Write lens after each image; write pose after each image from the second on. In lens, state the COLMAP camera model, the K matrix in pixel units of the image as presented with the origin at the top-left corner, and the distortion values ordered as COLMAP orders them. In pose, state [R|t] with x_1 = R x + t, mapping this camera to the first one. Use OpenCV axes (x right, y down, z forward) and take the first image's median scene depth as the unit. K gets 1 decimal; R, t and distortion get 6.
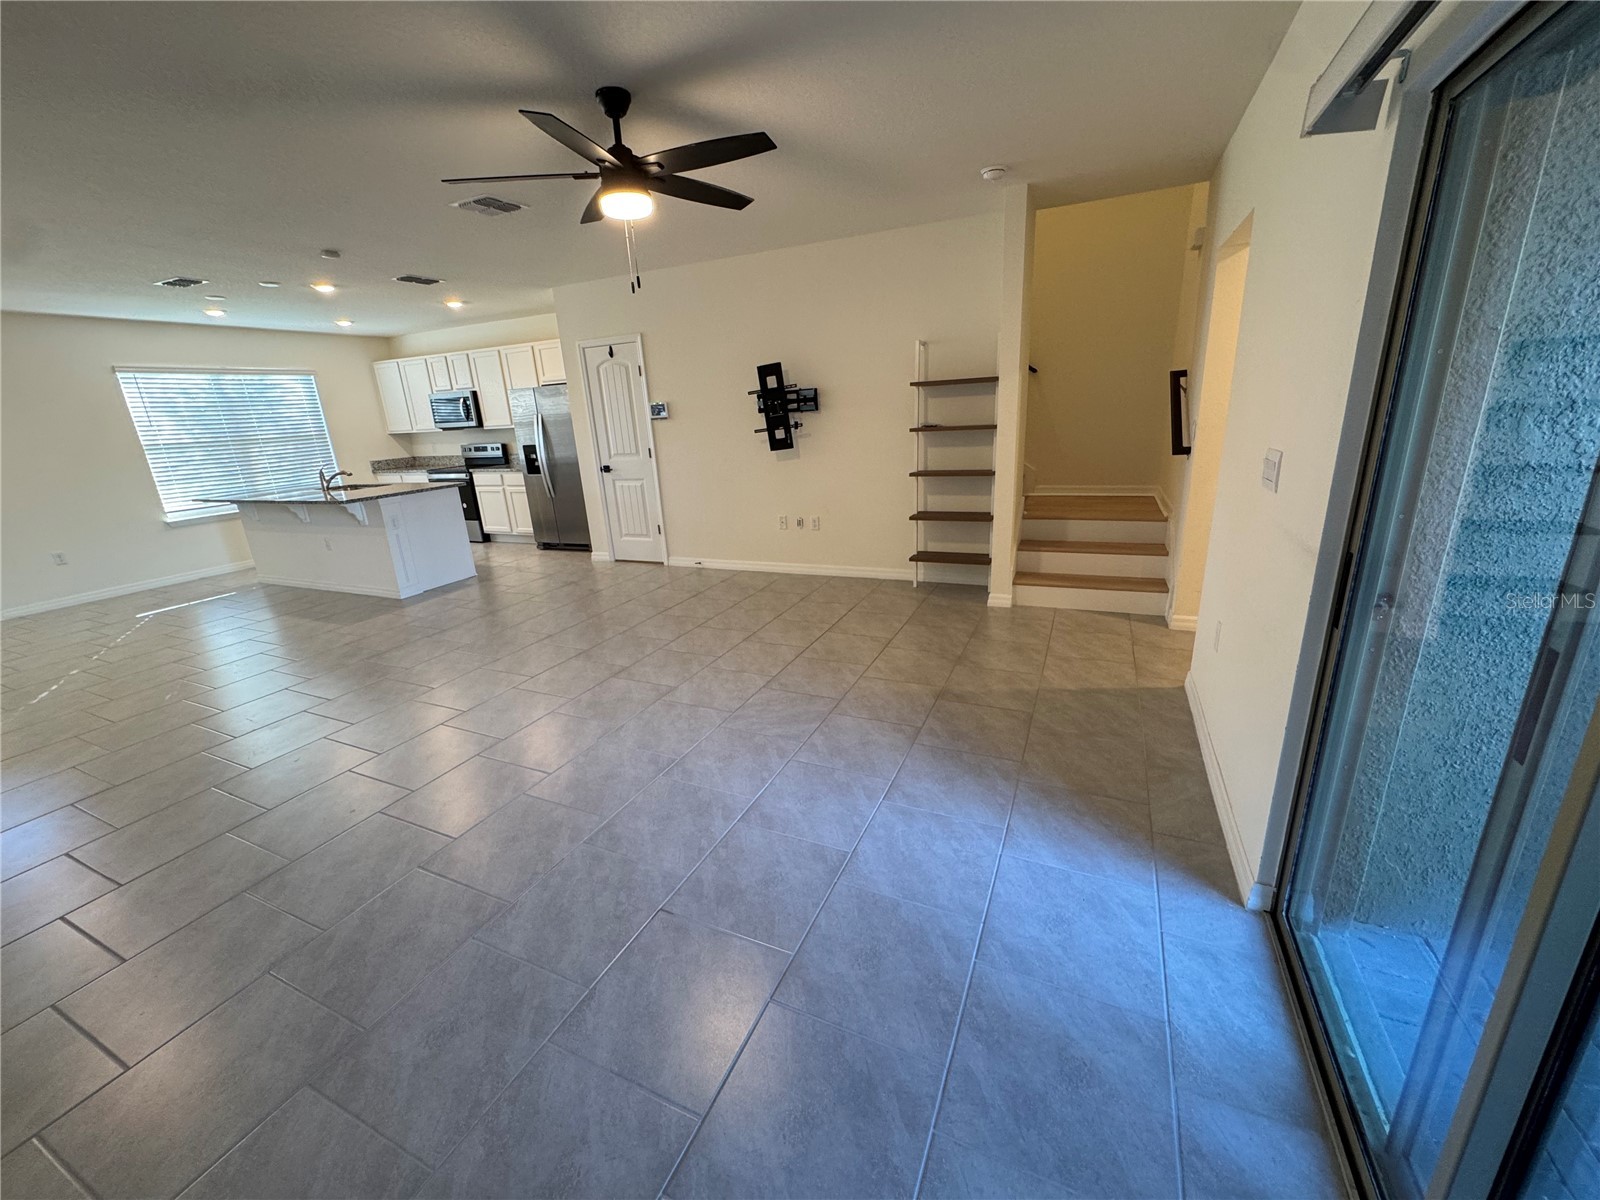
lens RADIAL K [[635.8, 0, 800.1], [0, 635.8, 602.1], [0, 0, 1]] dist [-0.005086, 0.000699]
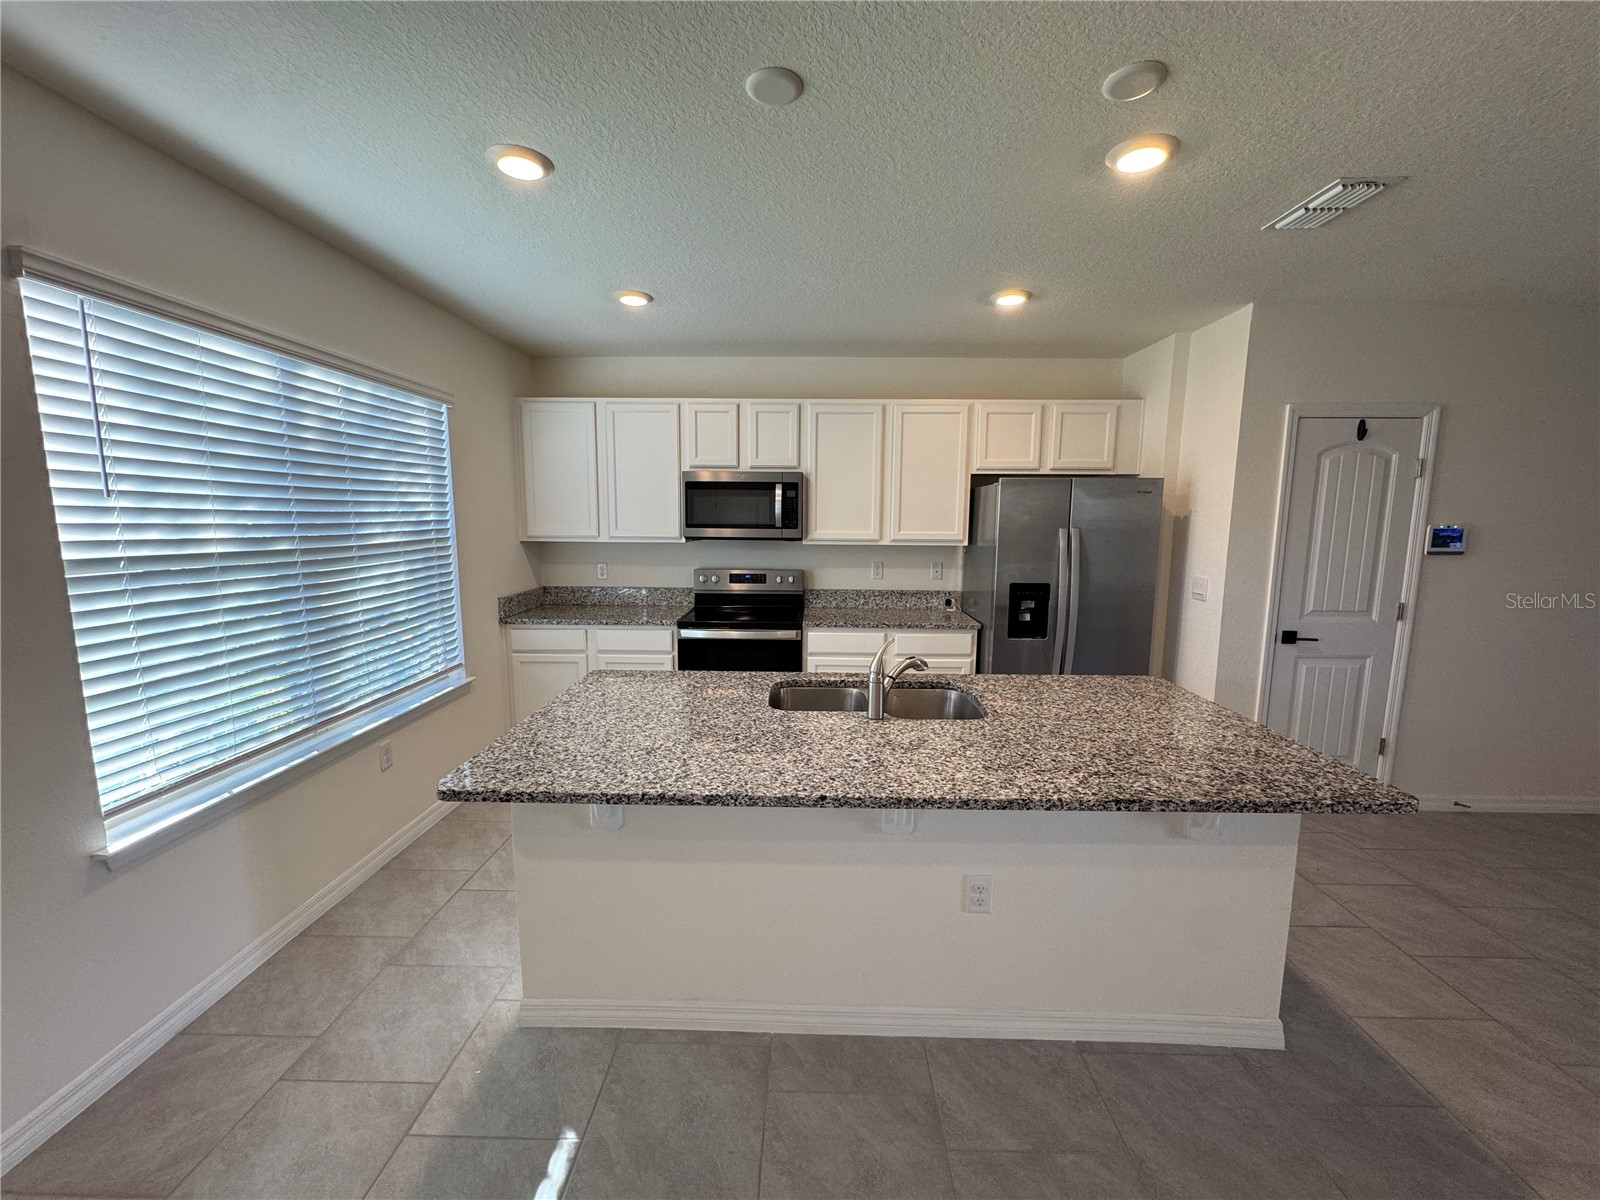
lens RADIAL K [[635.8, 0, 799.2], [0, 635.8, 600.5], [0, 0, 1]] dist [-0.005086, 0.000699]
pose [[0.917572, 0.007576, 0.397497, -0.987515], [0.062050, 0.984837, -0.162004, -0.198055], [-0.392698, 0.173315, 0.903189, 0.747273]]
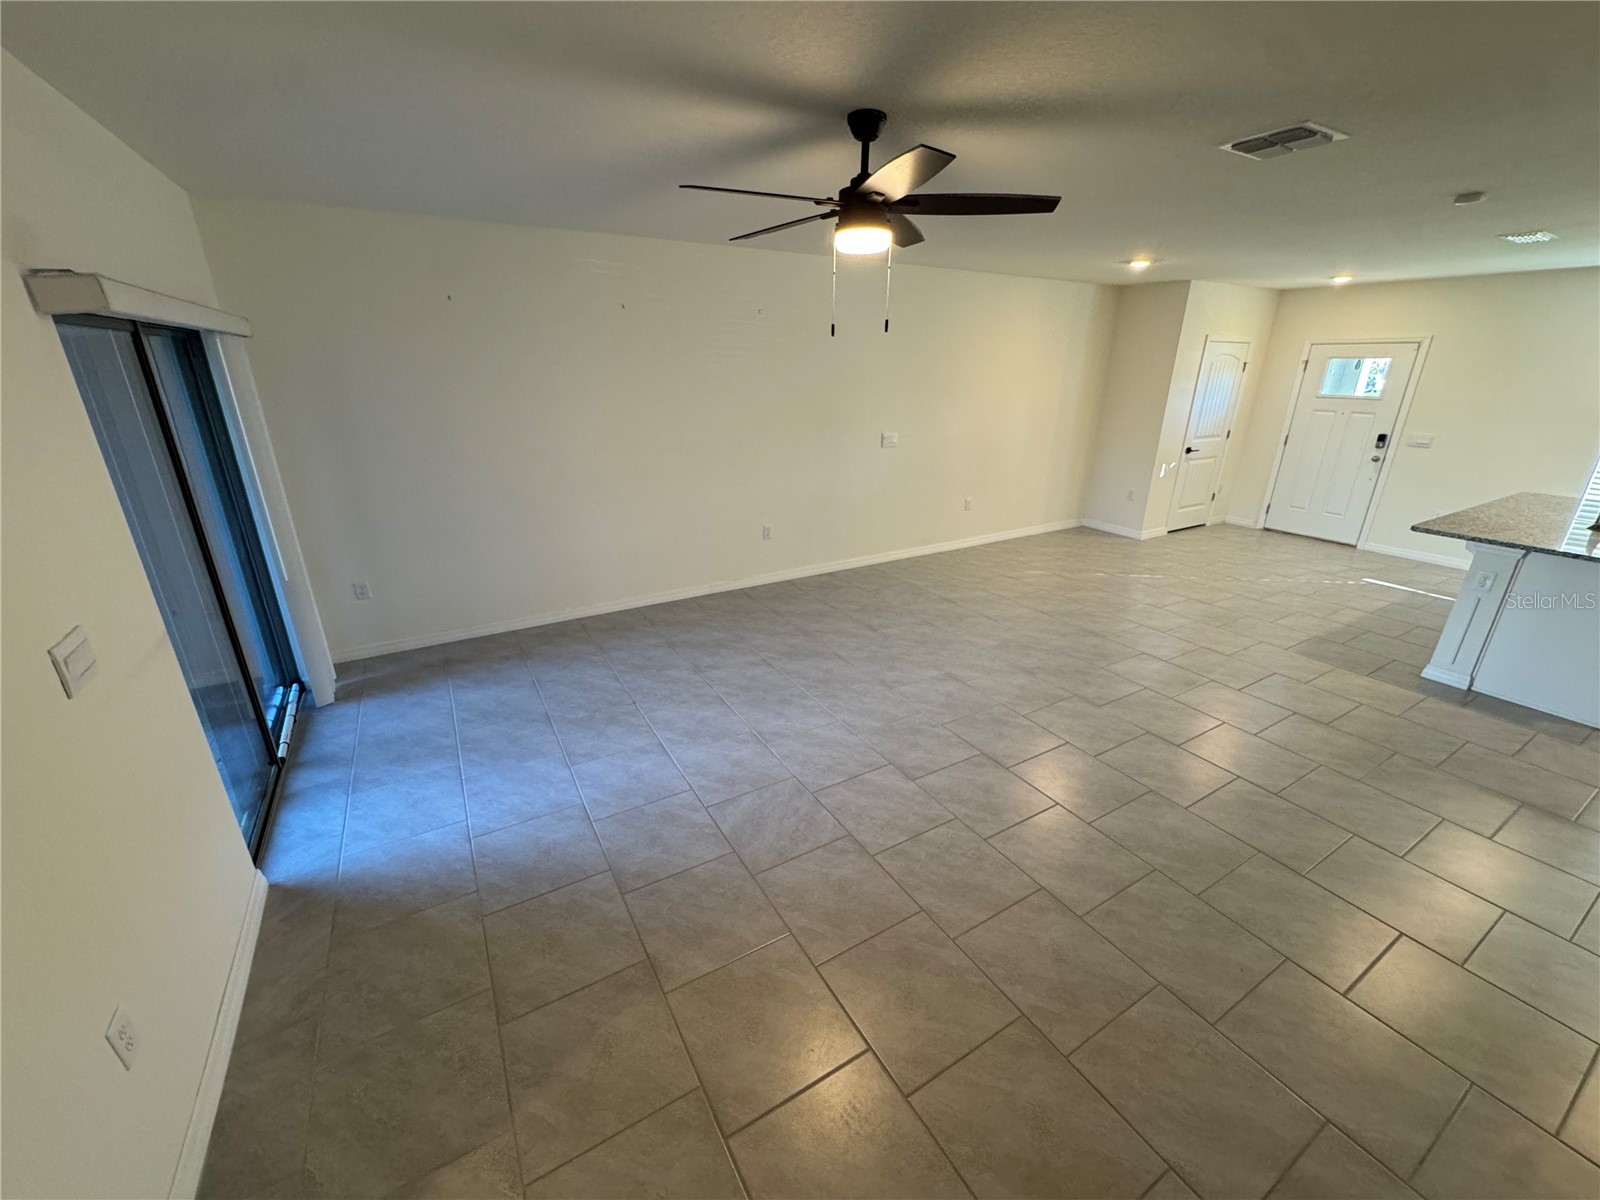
lens RADIAL K [[635.8, 0, 798.5], [0, 635.8, 600.6], [0, 0, 1]] dist [-0.005086, 0.000699]
pose [[-0.571627, 0.335557, -0.748762, 0.276741], [-0.219336, 0.816853, 0.533519, -0.298001], [0.790655, 0.469204, -0.393336, 0.676564]]
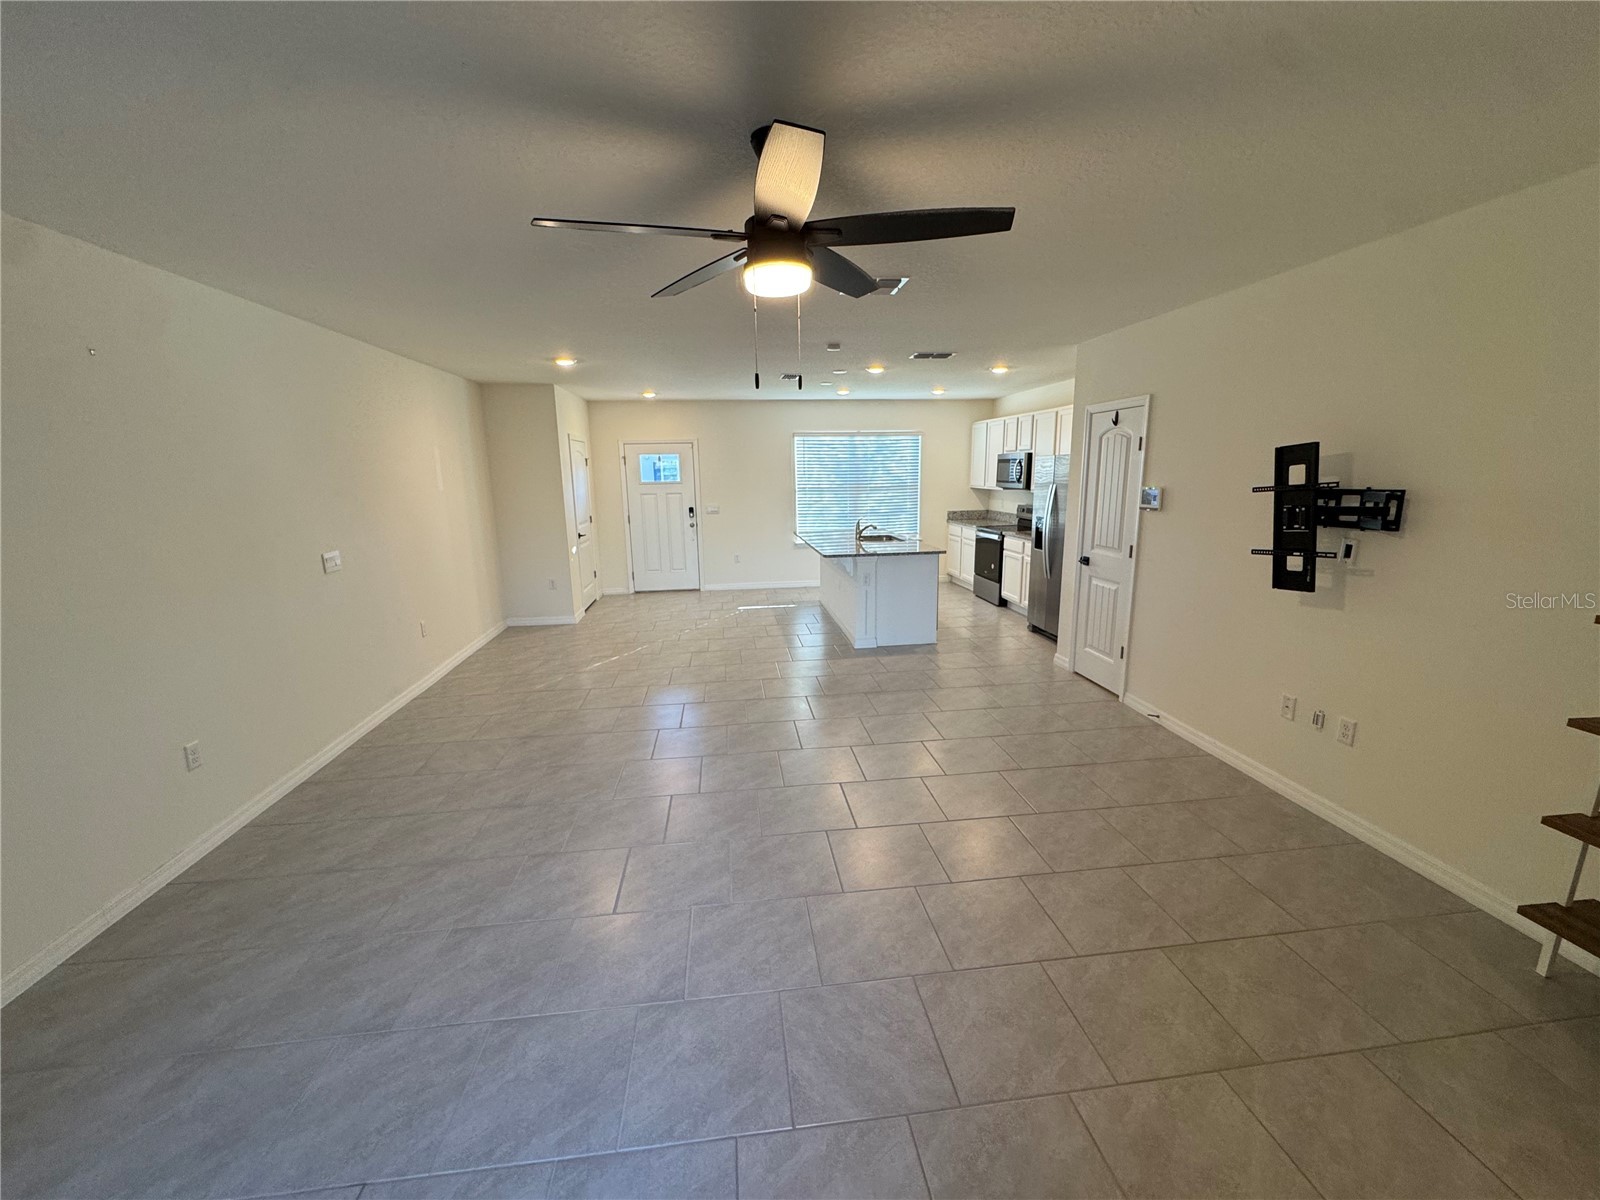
lens RADIAL K [[635.8, 0, 797.8], [0, 635.8, 601.9], [0, 0, 1]] dist [-0.005086, 0.000699]
pose [[0.523276, 0.219716, -0.823351, 0.191898], [-0.263657, 0.960524, 0.088756, -0.149643], [0.810350, 0.170639, 0.560550, 0.297209]]
